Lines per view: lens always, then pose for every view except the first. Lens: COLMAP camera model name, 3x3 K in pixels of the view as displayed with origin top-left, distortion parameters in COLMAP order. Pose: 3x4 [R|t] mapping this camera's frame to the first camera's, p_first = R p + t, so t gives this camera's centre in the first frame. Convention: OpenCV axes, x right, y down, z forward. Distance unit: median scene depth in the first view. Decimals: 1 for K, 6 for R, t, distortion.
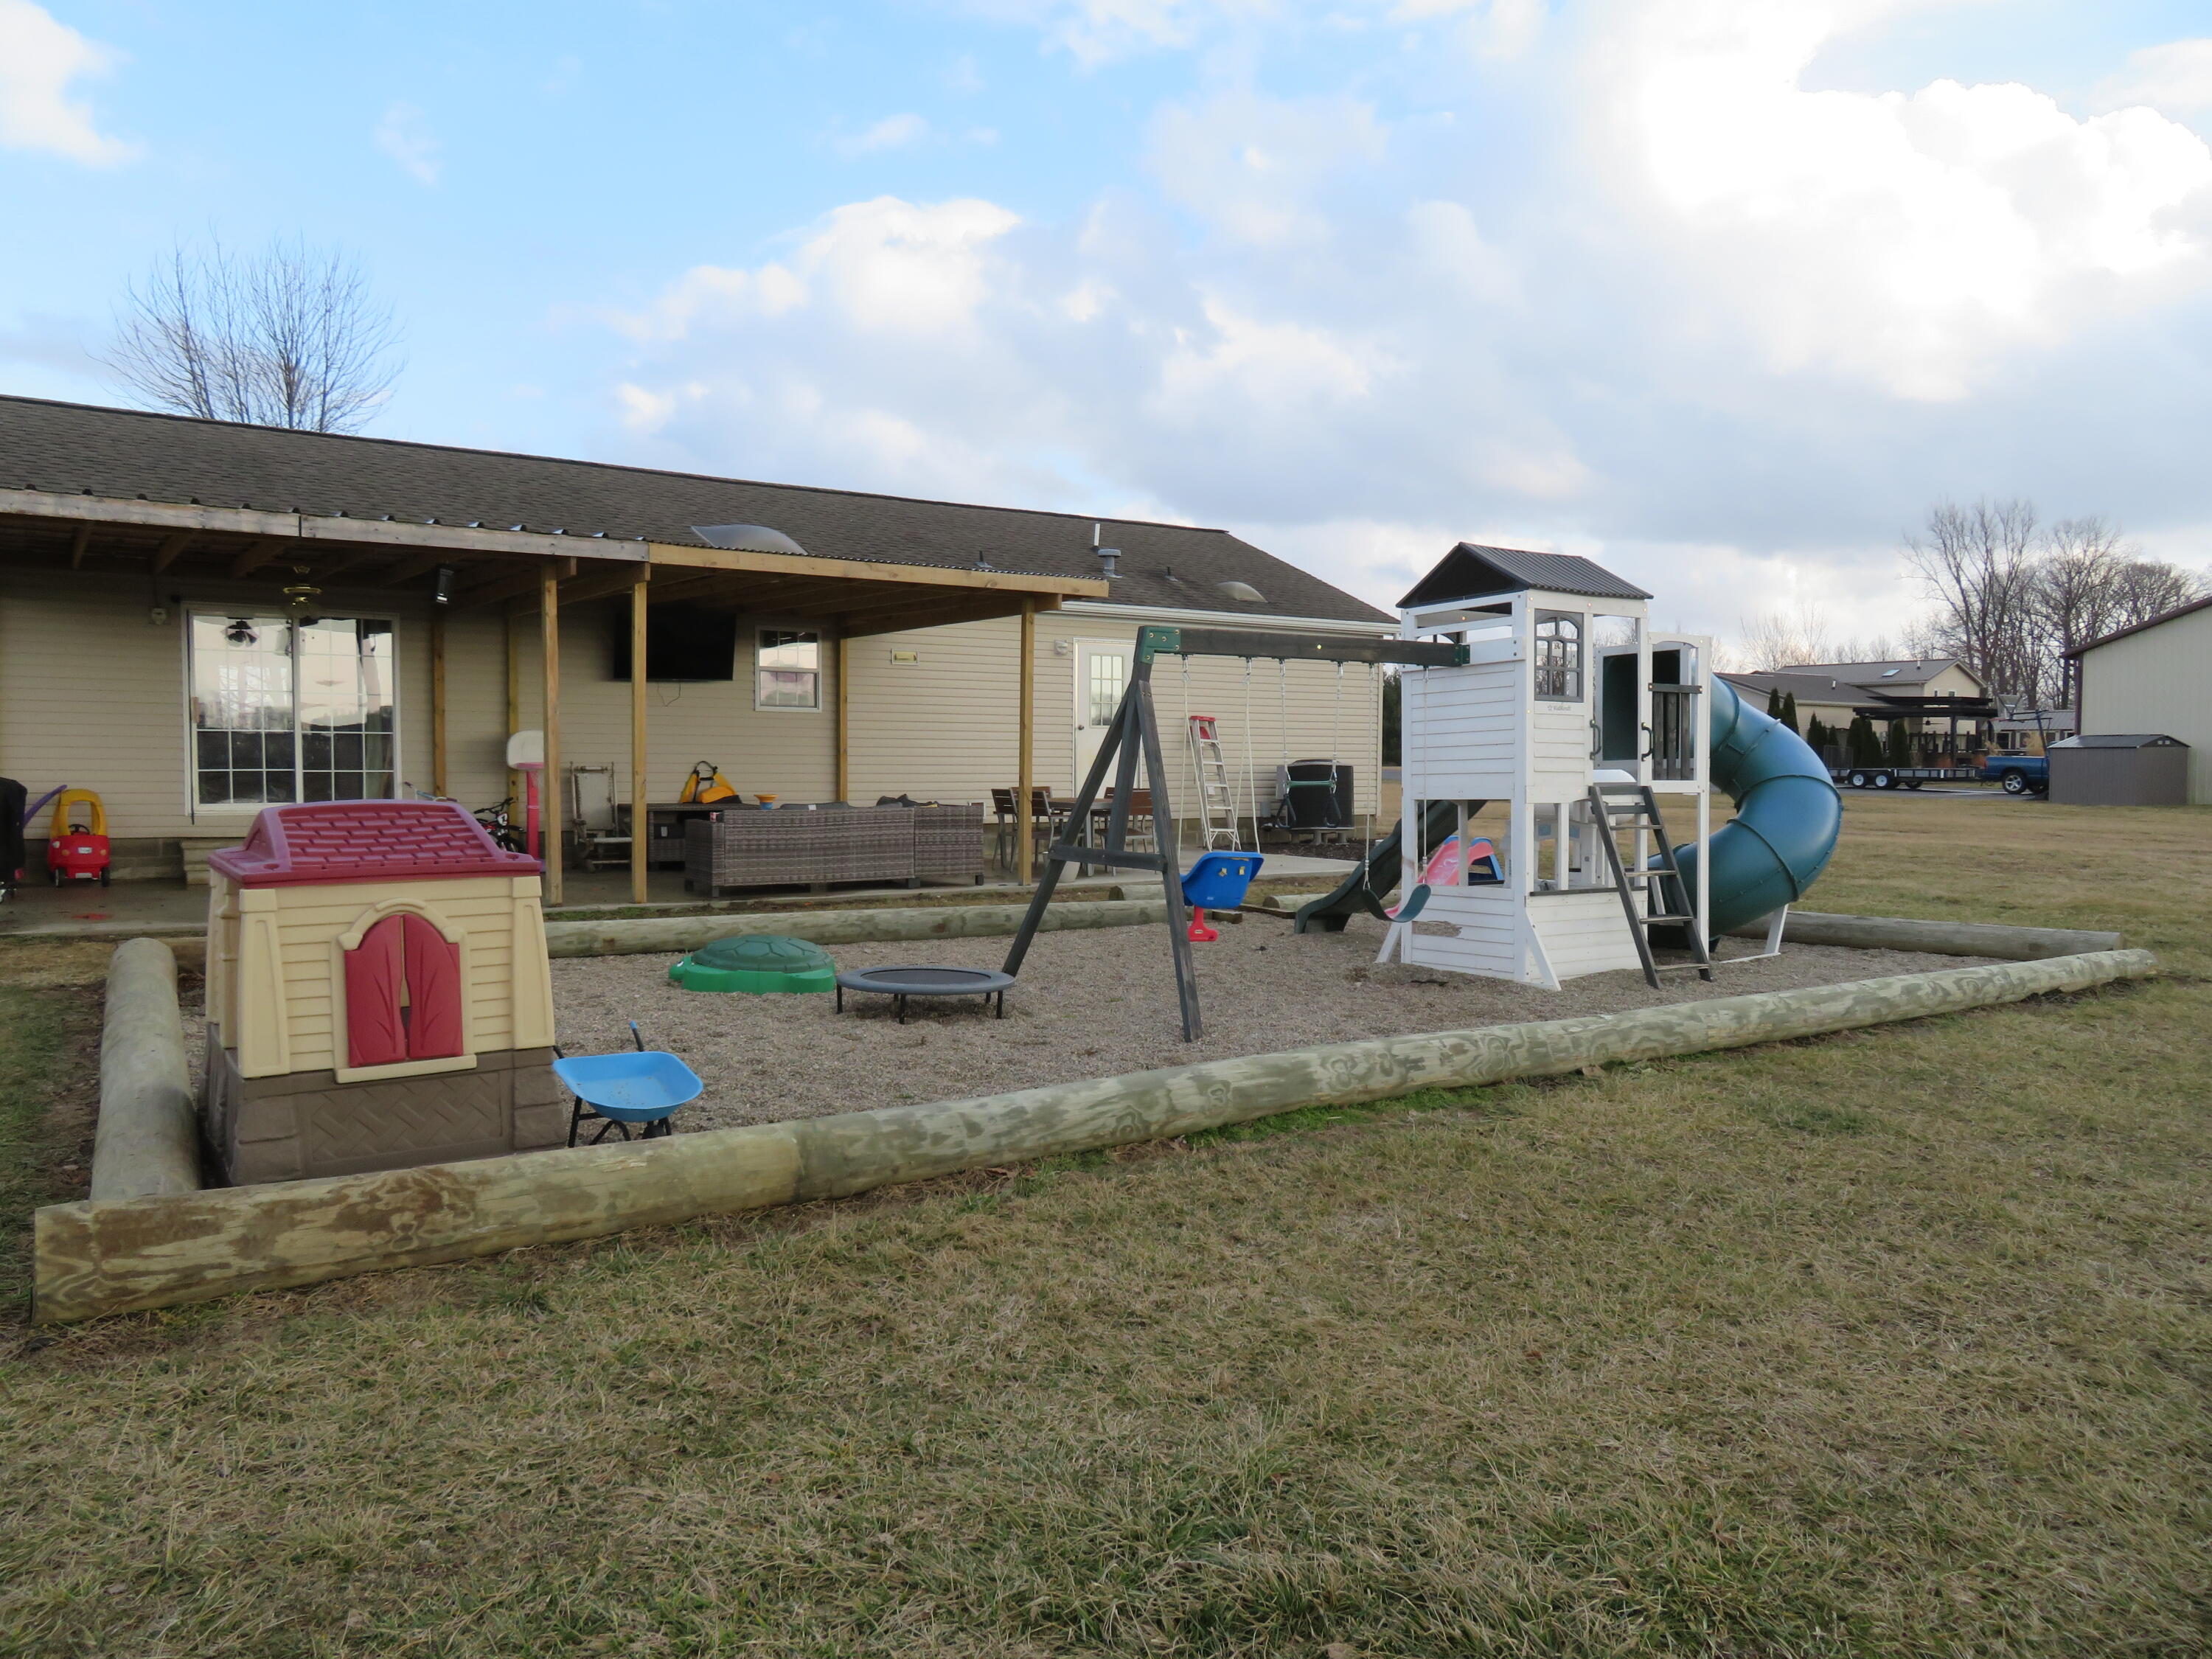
lens RADIAL K [[1609.4, 0, 1106.0], [0, 1609.4, 829.5], [0, 0, 1]] dist [-0.004442, -0.001336]
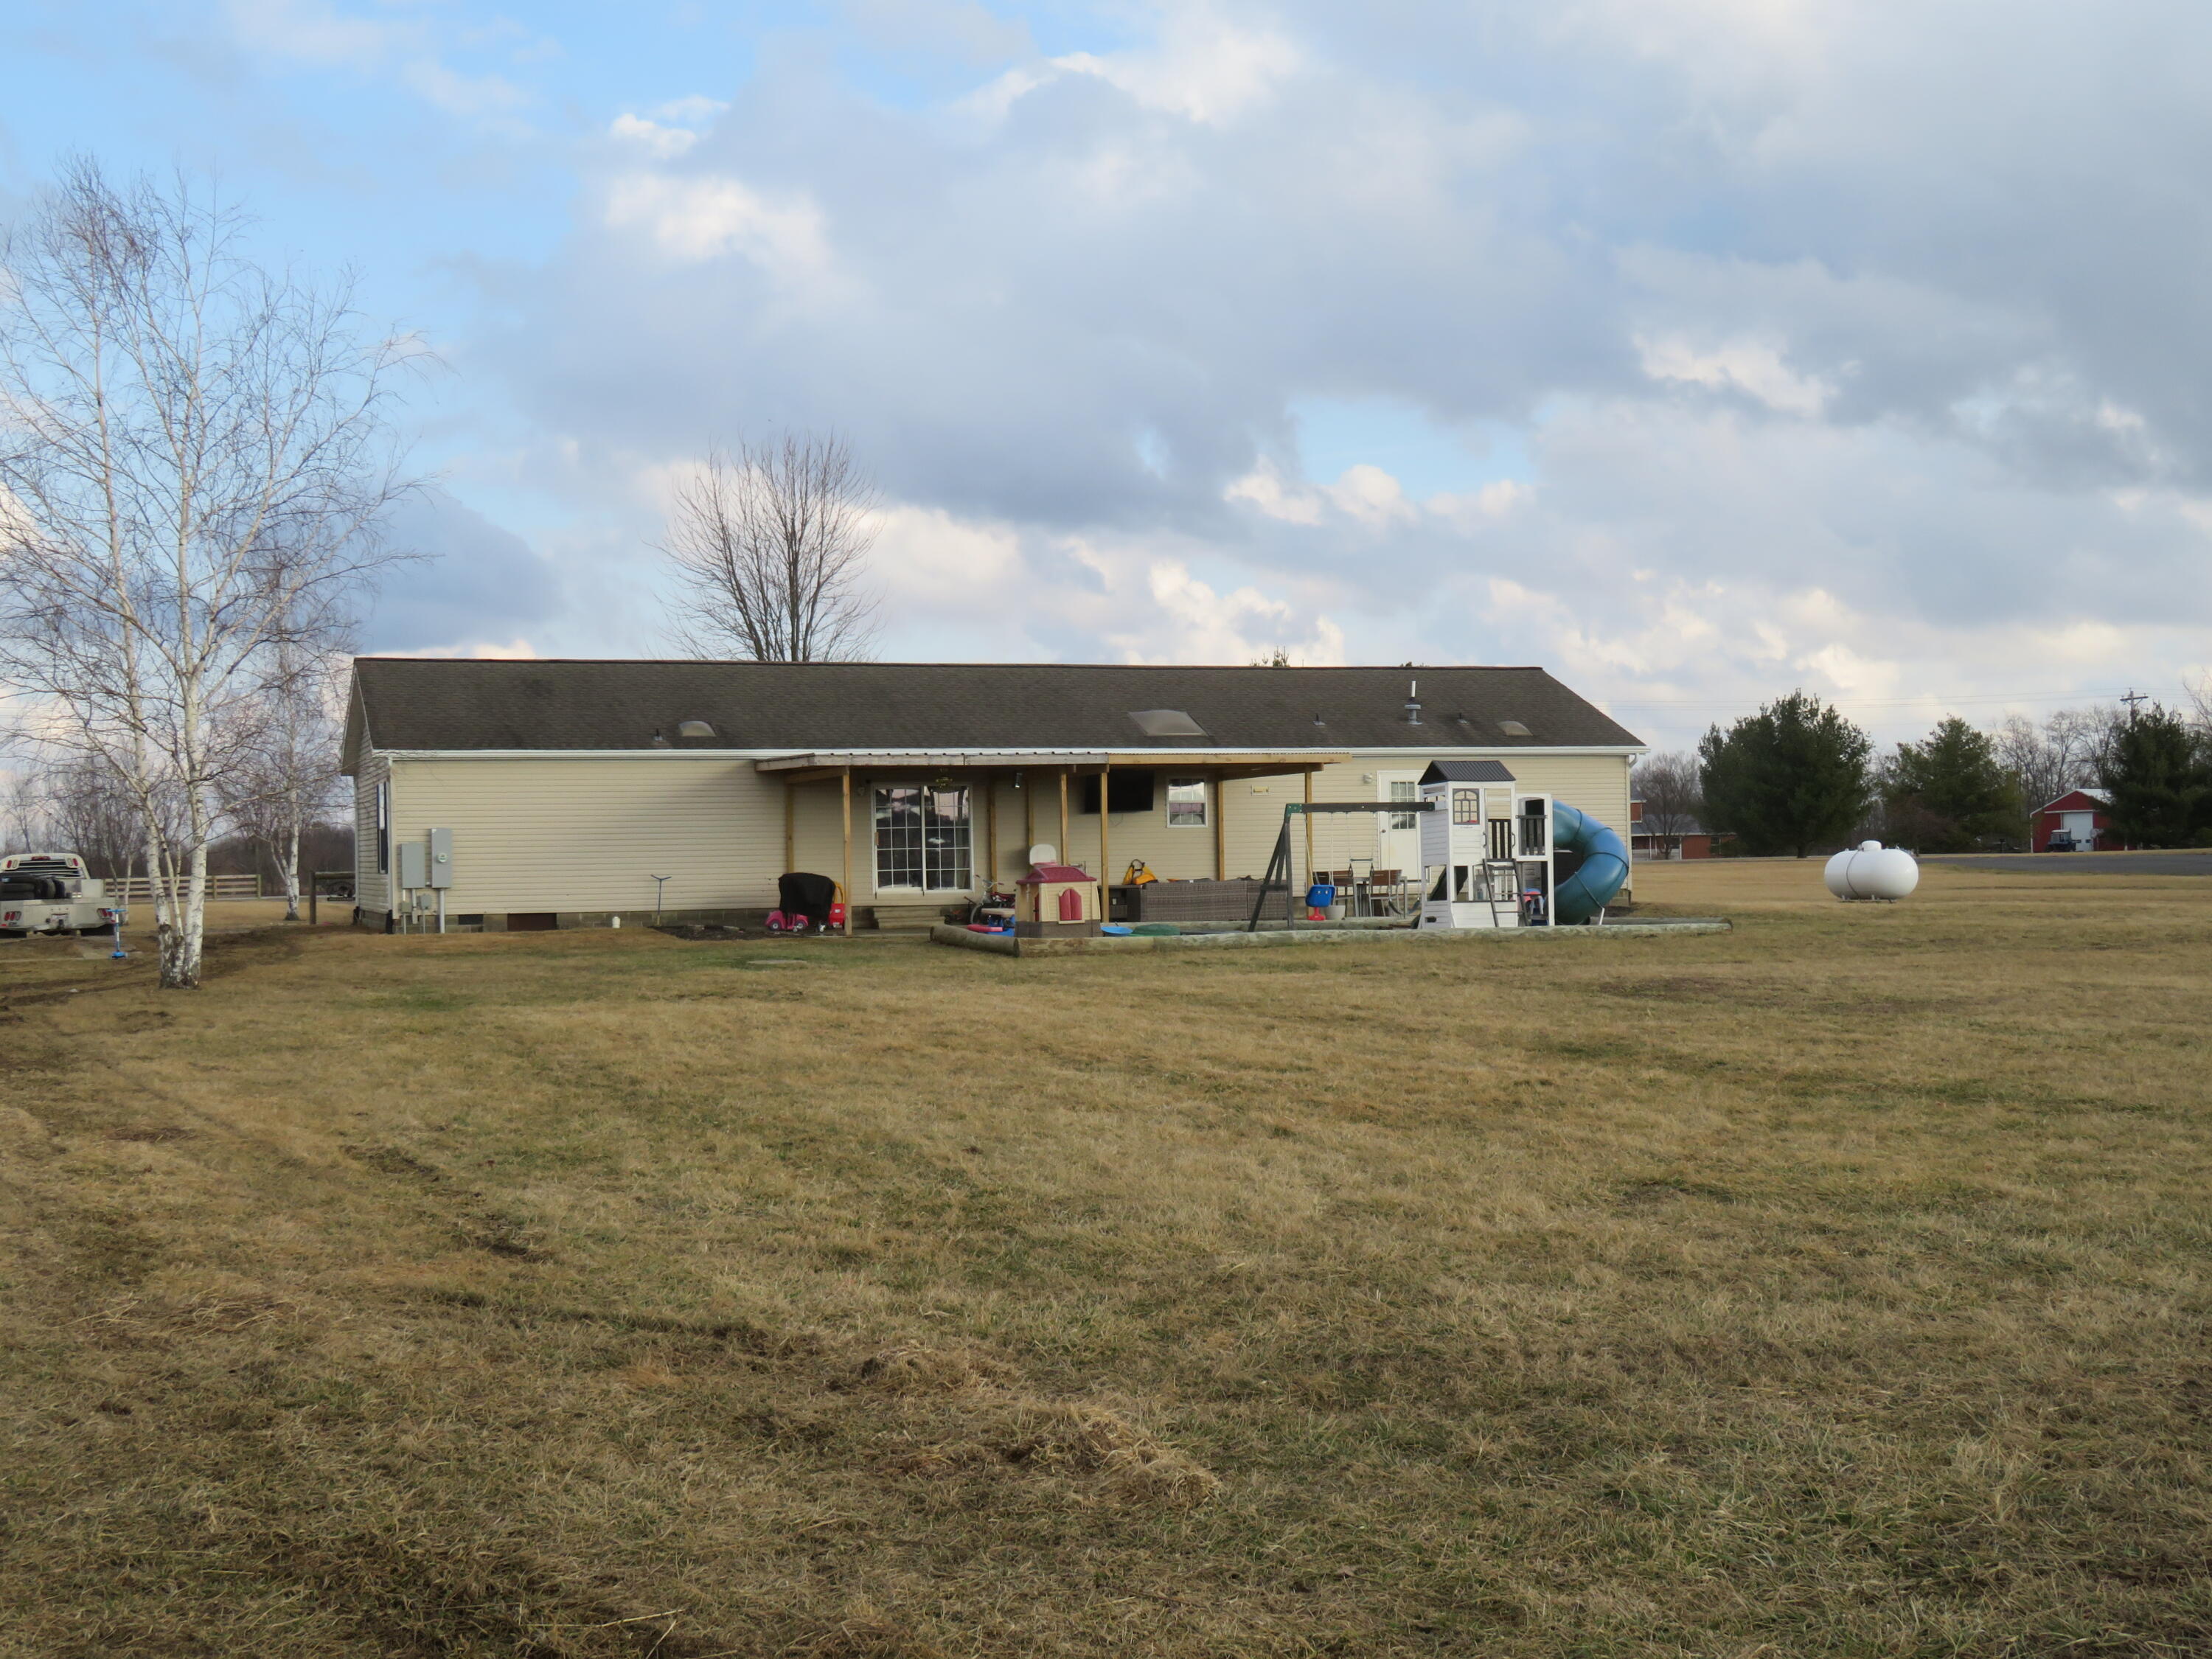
lens RADIAL K [[1940.5, 0, 1106.0], [0, 1940.5, 829.5], [0, 0, 1]] dist [0.001214, 0.000027]
pose [[0.964794, -0.028121, -0.261498, 0.475897], [0.012748, 0.998099, -0.060300, 0.091654], [0.262696, 0.054844, 0.963319, -1.833137]]
